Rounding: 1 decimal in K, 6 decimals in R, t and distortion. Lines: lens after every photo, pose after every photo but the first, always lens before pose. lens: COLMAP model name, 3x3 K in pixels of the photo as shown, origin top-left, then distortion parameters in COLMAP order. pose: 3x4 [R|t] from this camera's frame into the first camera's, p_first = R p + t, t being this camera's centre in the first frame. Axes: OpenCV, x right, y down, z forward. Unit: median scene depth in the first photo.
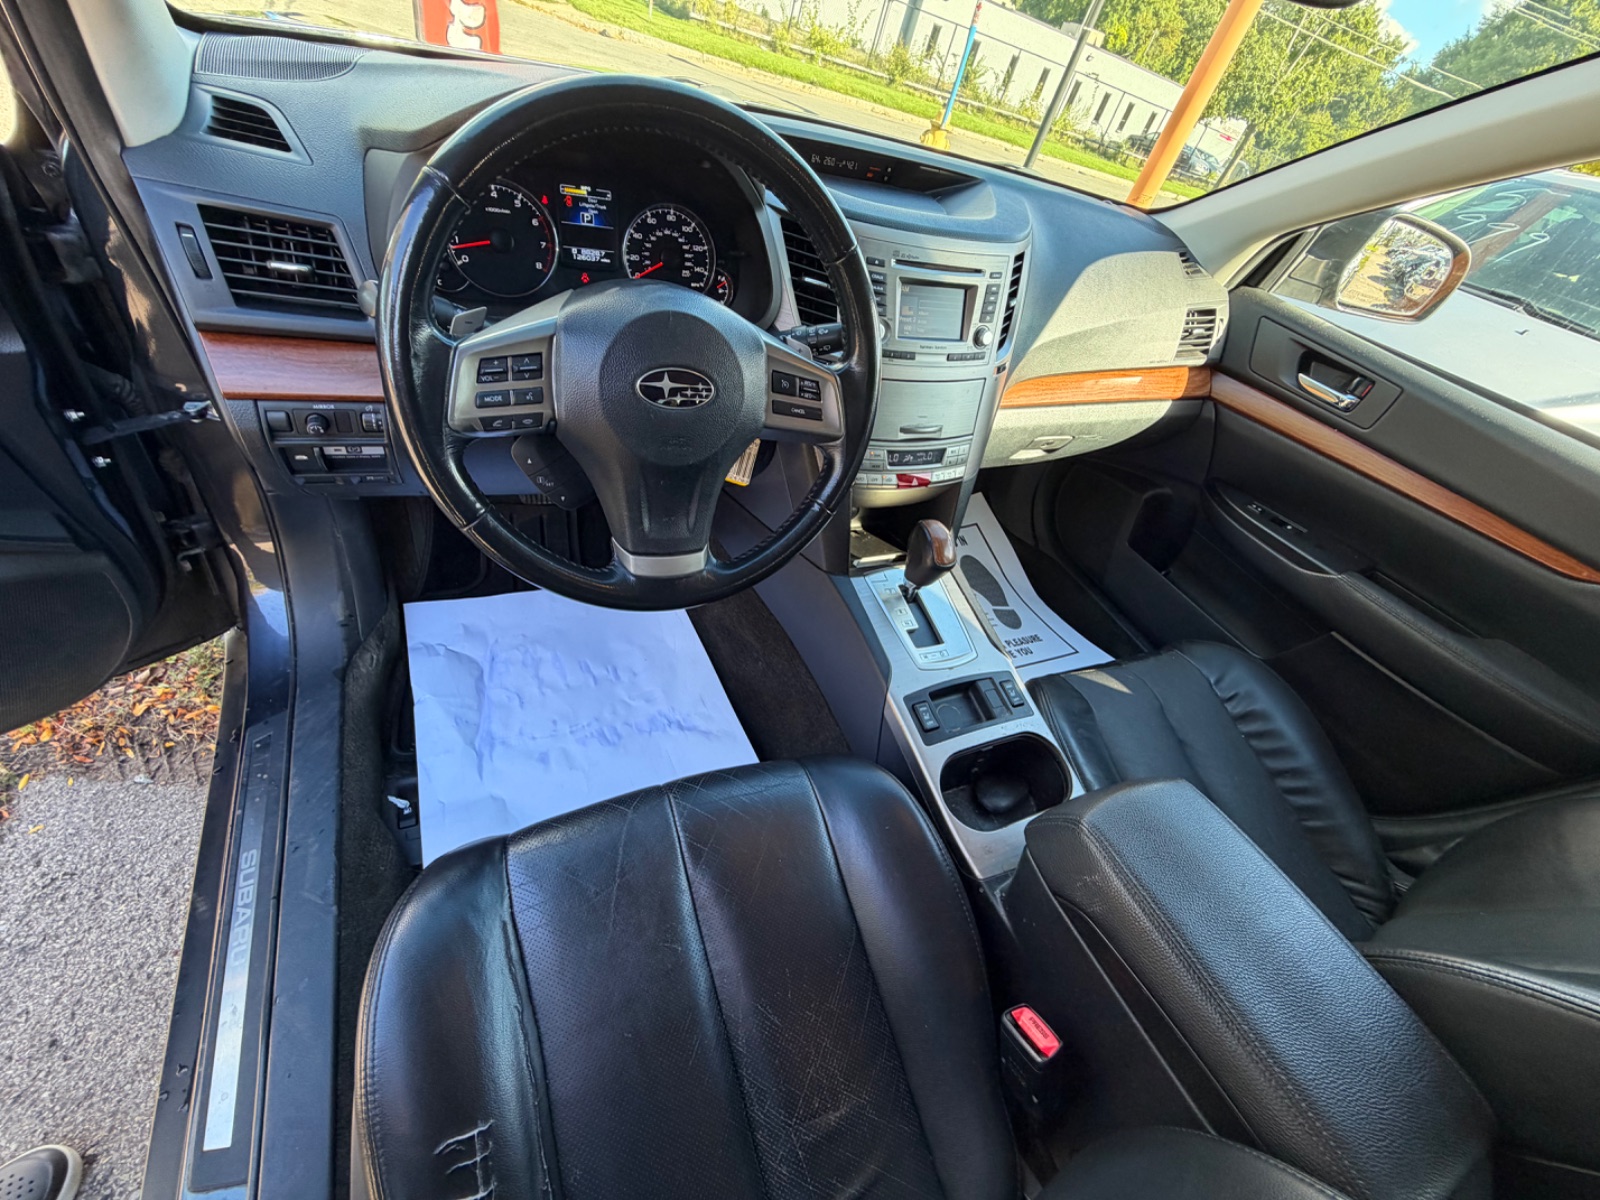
lens RADIAL K [[645.5, 0, 795.8], [0, 645.5, 608.3], [0, 0, 1]] dist [0.000513, 0.000003]
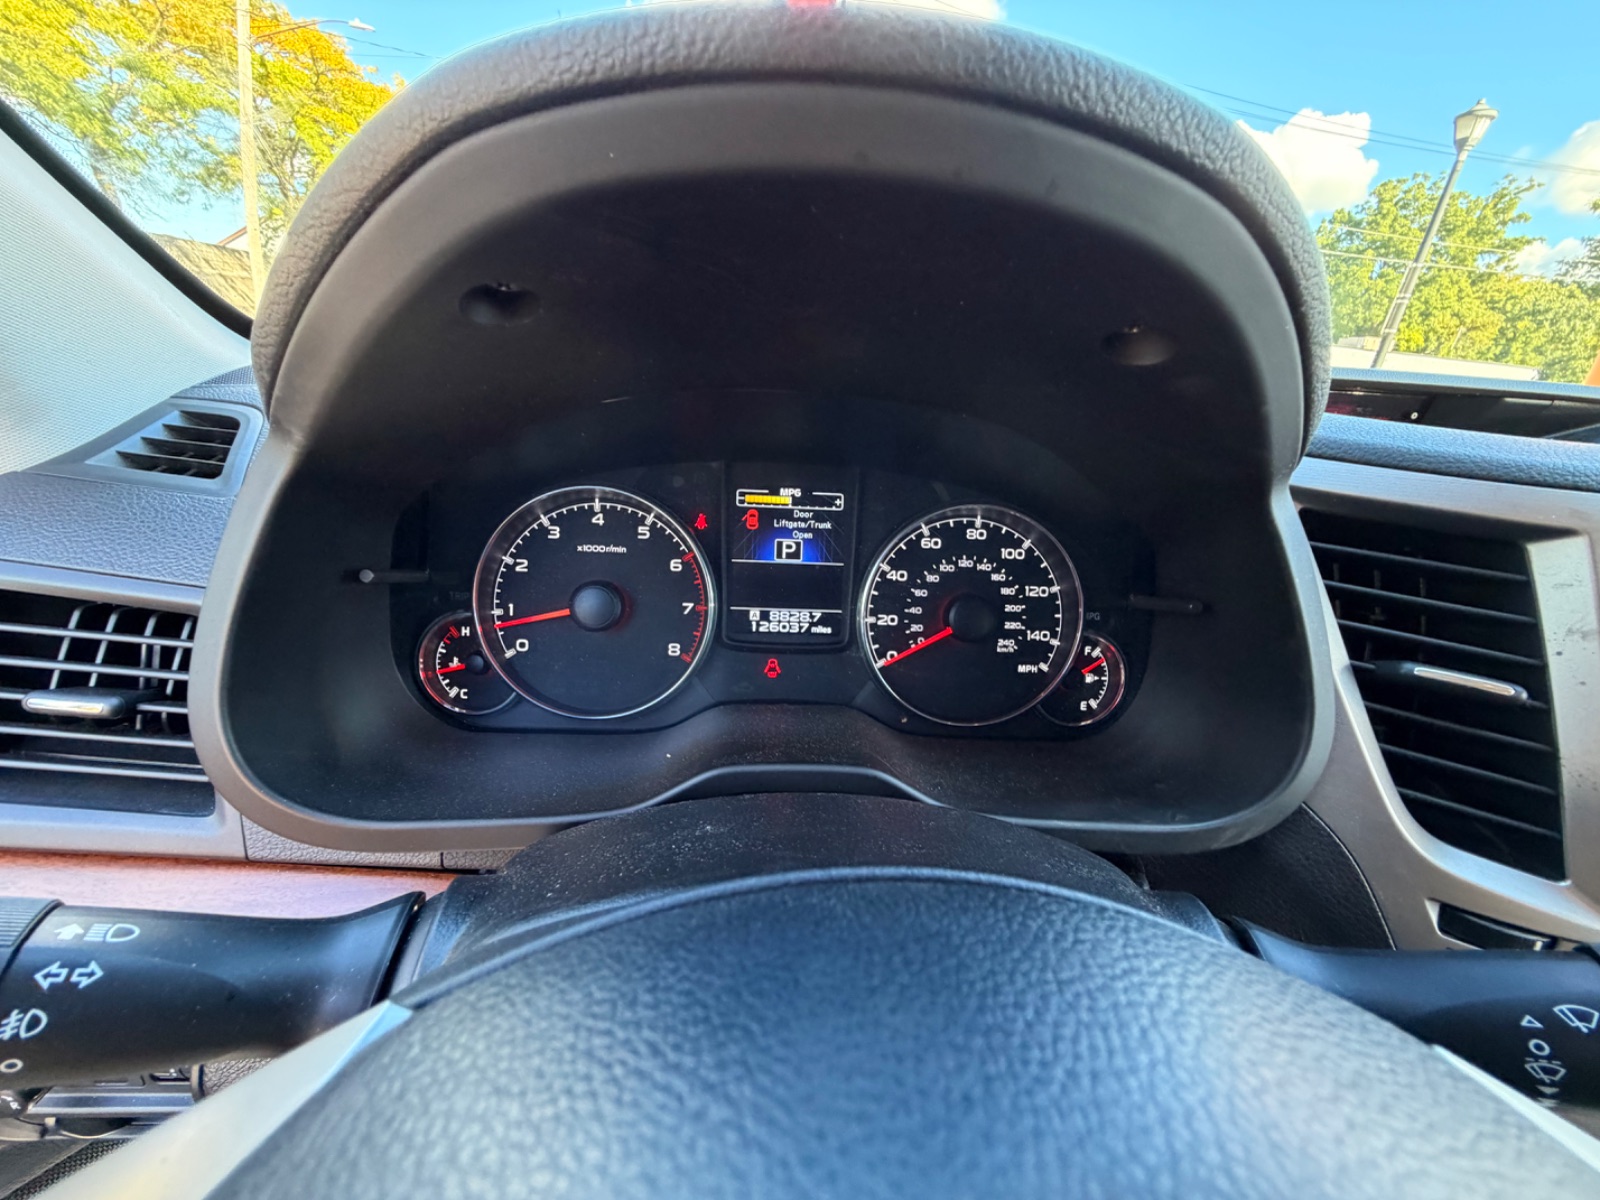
lens RADIAL K [[645.5, 0, 791.0], [0, 645.5, 594.4], [0, 0, 1]] dist [0.000513, 0.000003]
pose [[0.920237, -0.039099, -0.389404, -0.124043], [-0.135037, 0.902168, -0.409704, -0.330225], [0.367327, 0.429609, 0.824929, 0.542370]]
